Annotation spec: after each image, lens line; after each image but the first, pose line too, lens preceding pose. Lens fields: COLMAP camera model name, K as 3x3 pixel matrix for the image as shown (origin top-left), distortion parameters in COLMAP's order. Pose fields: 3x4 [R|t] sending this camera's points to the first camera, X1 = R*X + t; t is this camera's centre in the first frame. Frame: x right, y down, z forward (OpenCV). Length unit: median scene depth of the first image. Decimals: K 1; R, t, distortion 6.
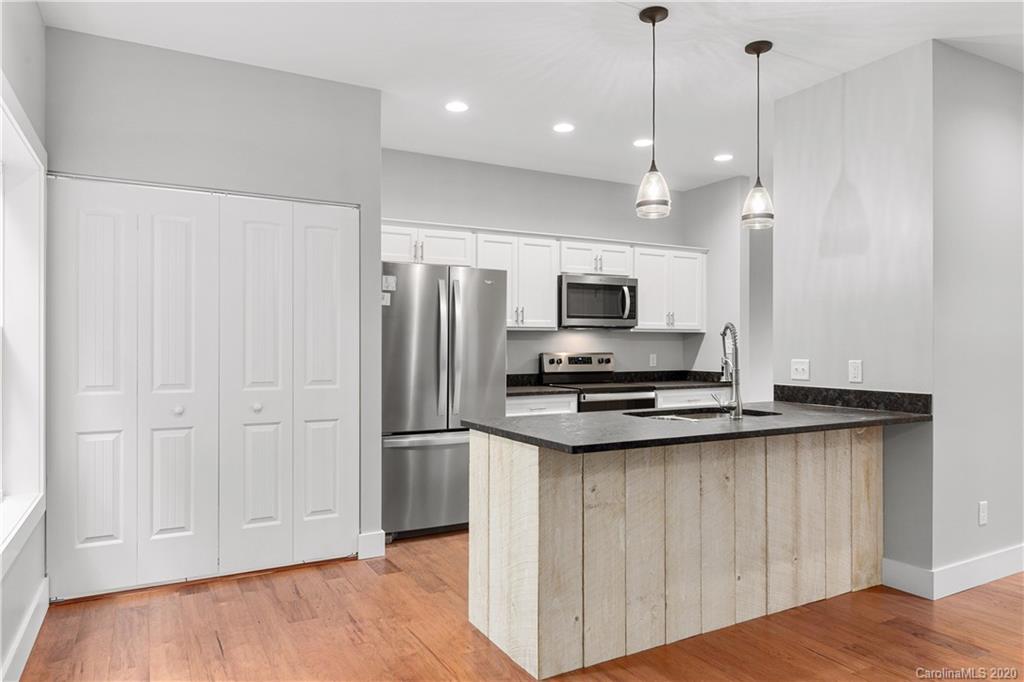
lens RADIAL K [[670.7, 0, 512.0], [0, 670.7, 341.0], [0, 0, 1]] dist [0.011747, 0.000760]
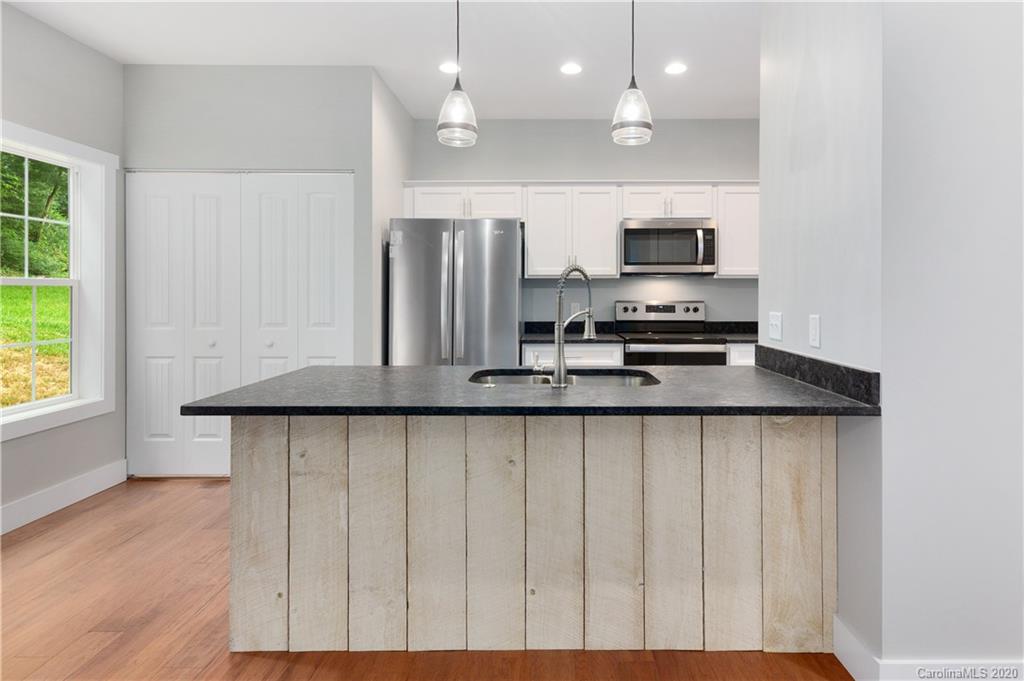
lens RADIAL K [[545.3, 0, 548.2], [0, 545.3, 292.8], [0, 0, 1]] dist [0.015641, -0.000001]
pose [[0.872859, 0.000380, -0.487972, 0.385871], [0.002823, 0.999979, 0.005828, 0.001061], [0.487964, -0.006464, 0.872840, 0.265217]]
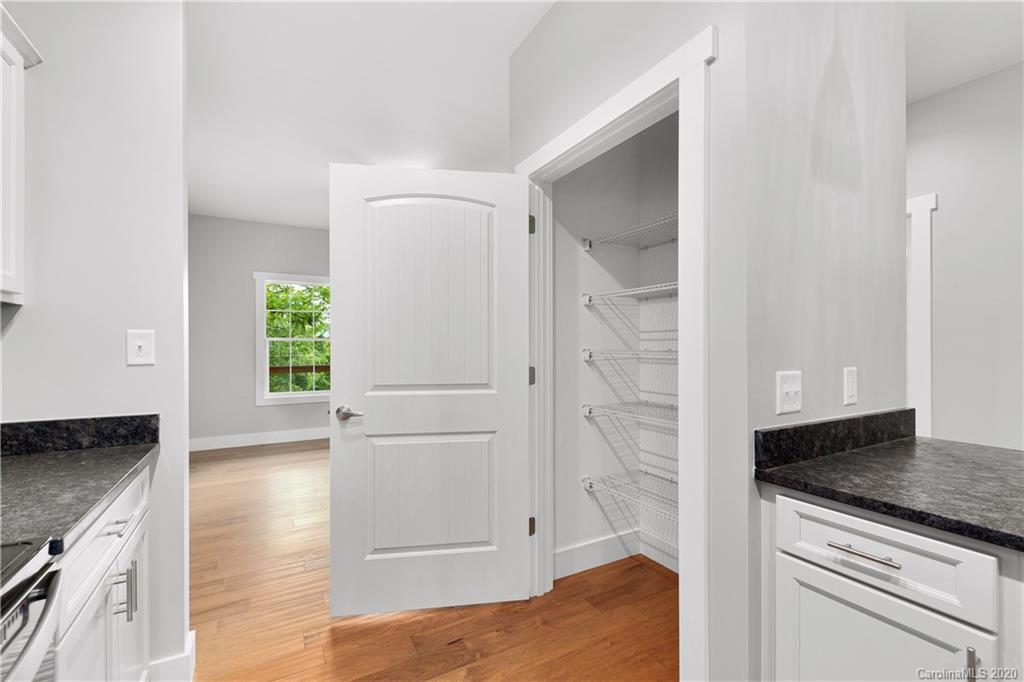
lens RADIAL K [[457.8, 0, 512.0], [0, 457.8, 341.0], [0, 0, 1]] dist [0.006578, -0.000502]
pose [[0.004818, 0.006131, 0.999970, 0.073829], [-0.003304, 0.999976, -0.006115, 0.007119], [-0.999983, -0.003275, 0.004838, 0.910087]]
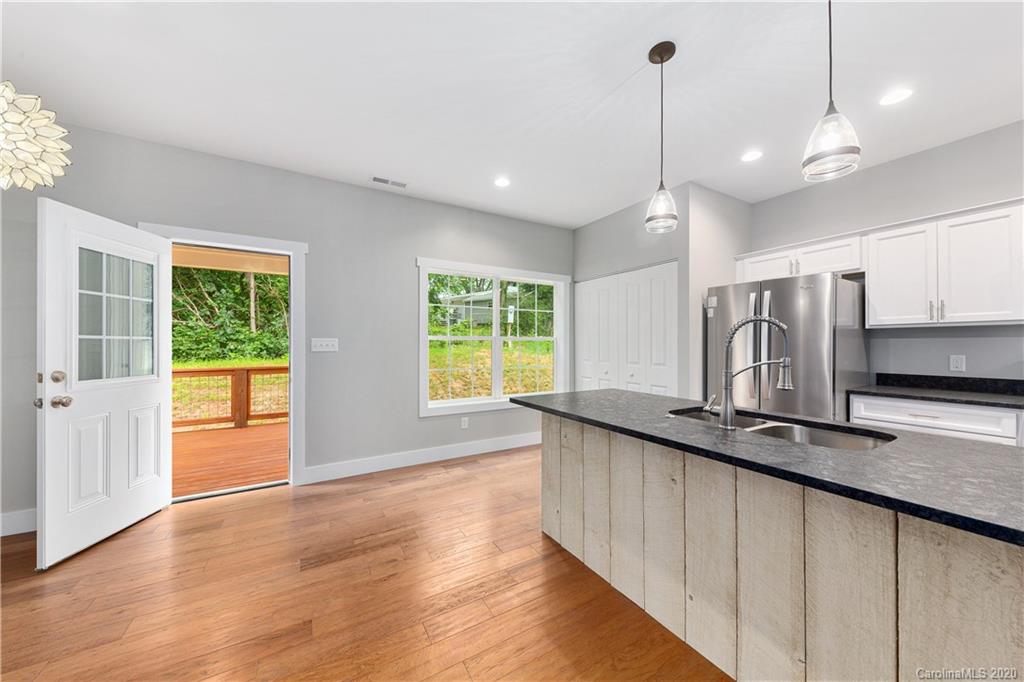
lens RADIAL K [[356.8, 0, 511.1], [0, 356.8, 343.3], [0, 0, 1]] dist [0.000588, -0.000125]
pose [[0.019013, -0.002850, -0.999815, 0.476823], [0.005206, 0.999983, -0.002751, 0.004128], [0.999806, -0.005153, 0.019027, 0.435228]]
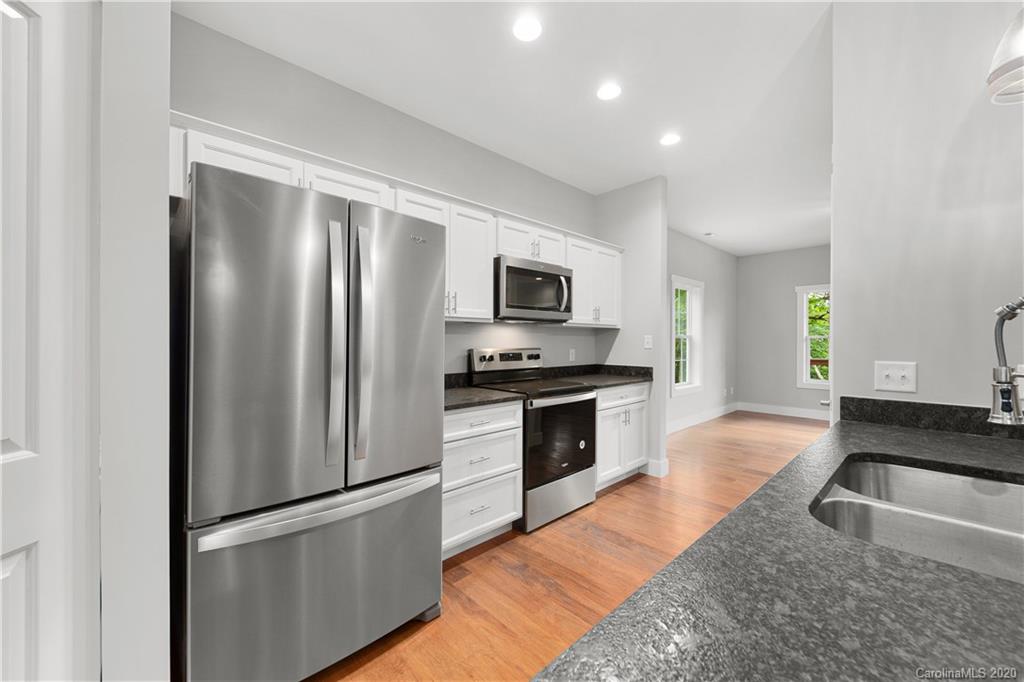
lens RADIAL K [[392.8, 0, 512.0], [0, 392.8, 341.0], [0, 0, 1]] dist [-0.000887, -0.000057]
pose [[0.966812, 0.001631, 0.255483, -0.038213], [-0.003646, 0.999966, 0.007416, 0.003905], [-0.255462, -0.008101, 0.966785, 0.541555]]
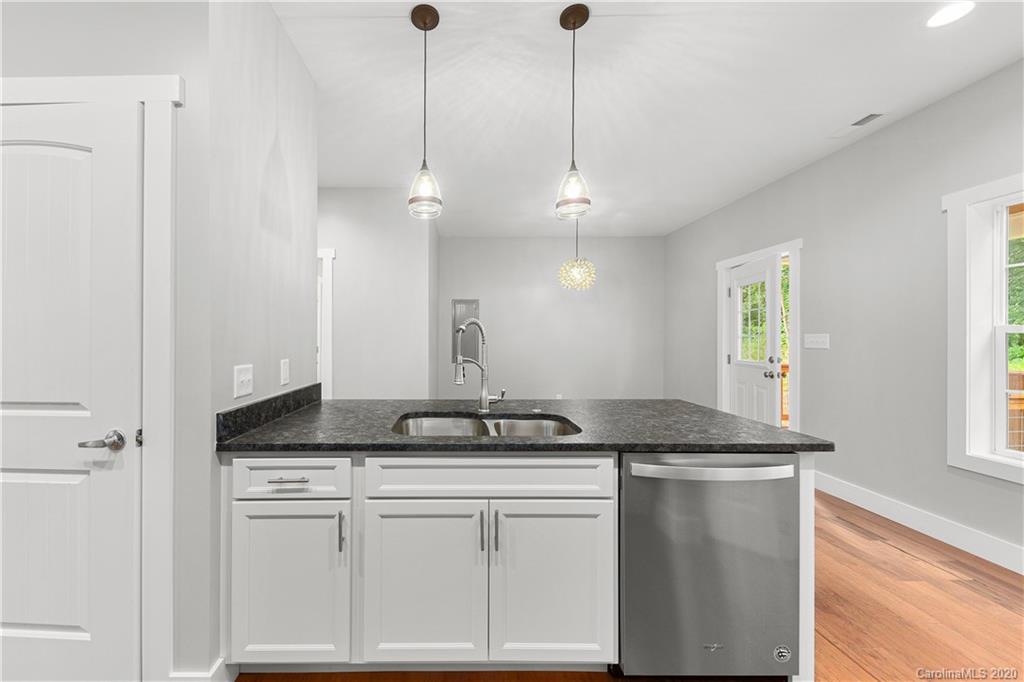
lens RADIAL K [[370.3, 0, 461.3], [0, 370.3, 337.5], [0, 0, 1]] dist [0.001233, 0.000023]
pose [[-0.874144, 0.003237, 0.485656, 0.052063], [-0.000549, 0.999971, -0.007655, 0.003170], [-0.485667, -0.006958, -0.874116, 0.921035]]
